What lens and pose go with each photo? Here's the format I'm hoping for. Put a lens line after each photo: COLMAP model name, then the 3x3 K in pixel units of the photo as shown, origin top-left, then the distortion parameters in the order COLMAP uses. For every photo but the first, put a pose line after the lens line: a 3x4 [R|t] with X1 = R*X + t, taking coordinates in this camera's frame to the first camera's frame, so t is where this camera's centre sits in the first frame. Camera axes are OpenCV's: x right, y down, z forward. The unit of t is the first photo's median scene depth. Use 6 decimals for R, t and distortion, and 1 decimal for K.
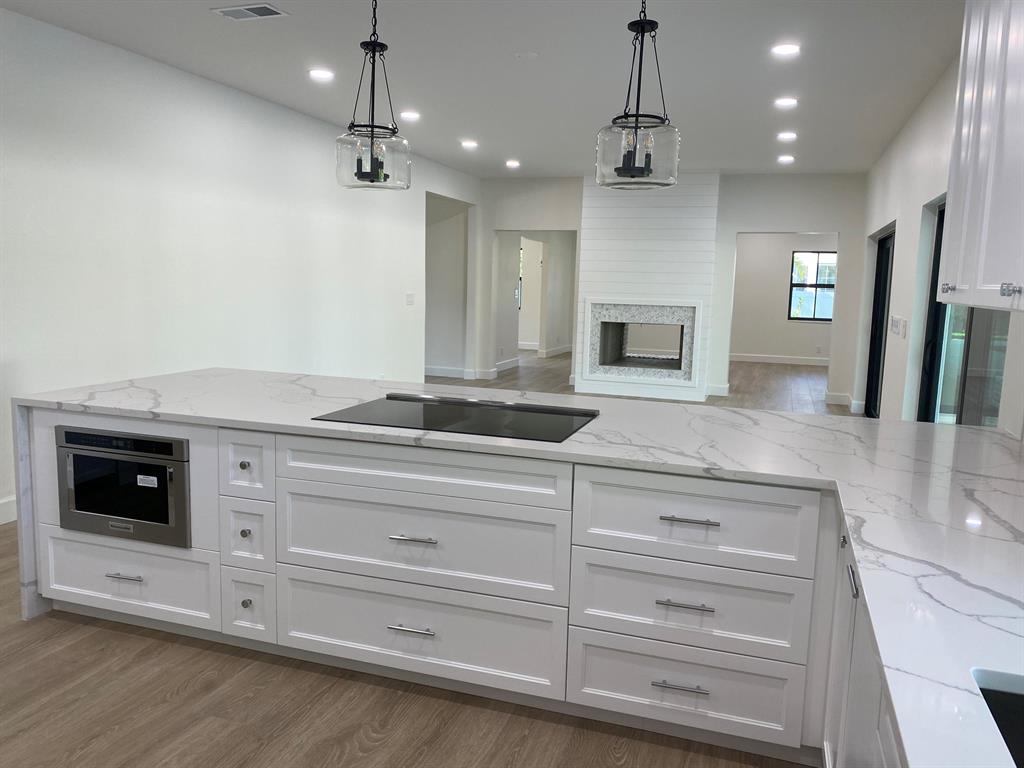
lens RADIAL K [[781.4, 0, 516.4], [0, 781.4, 380.2], [0, 0, 1]] dist [0.106073, -0.146455]
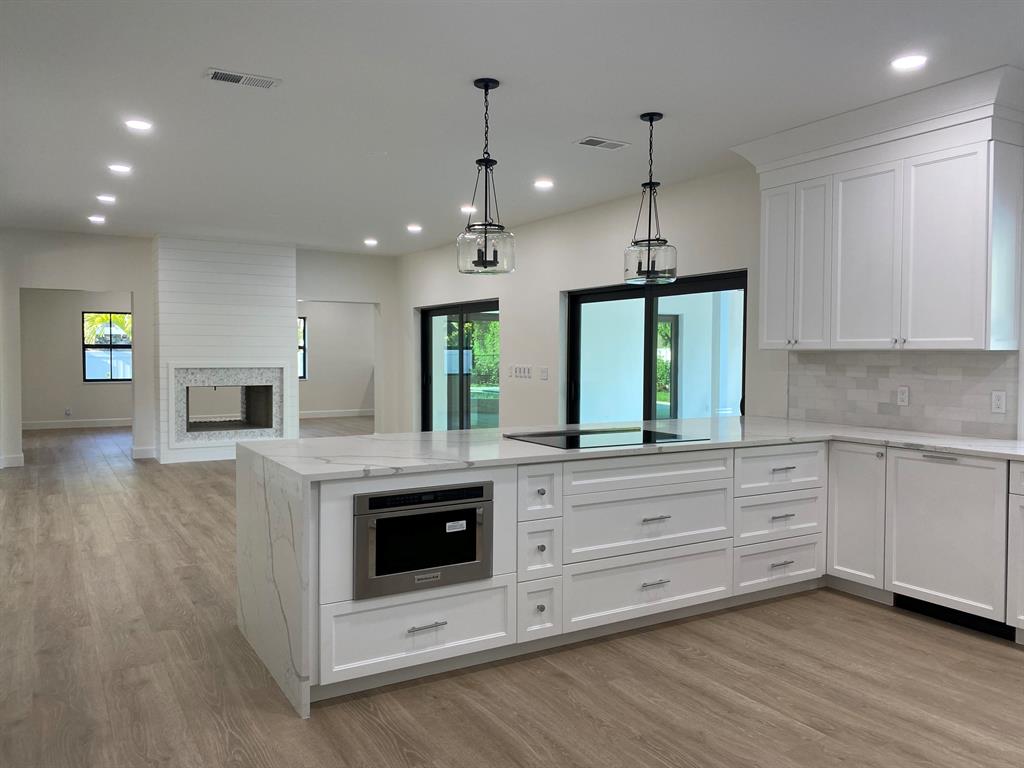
lens RADIAL K [[781.4, 0, 516.4], [0, 781.4, 380.2], [0, 0, 1]] dist [0.106073, -0.146455]
pose [[0.642137, -0.052450, 0.764794, -1.247229], [0.112425, 0.993313, -0.026272, -0.038453], [-0.758301, 0.102852, 0.643739, 0.207420]]
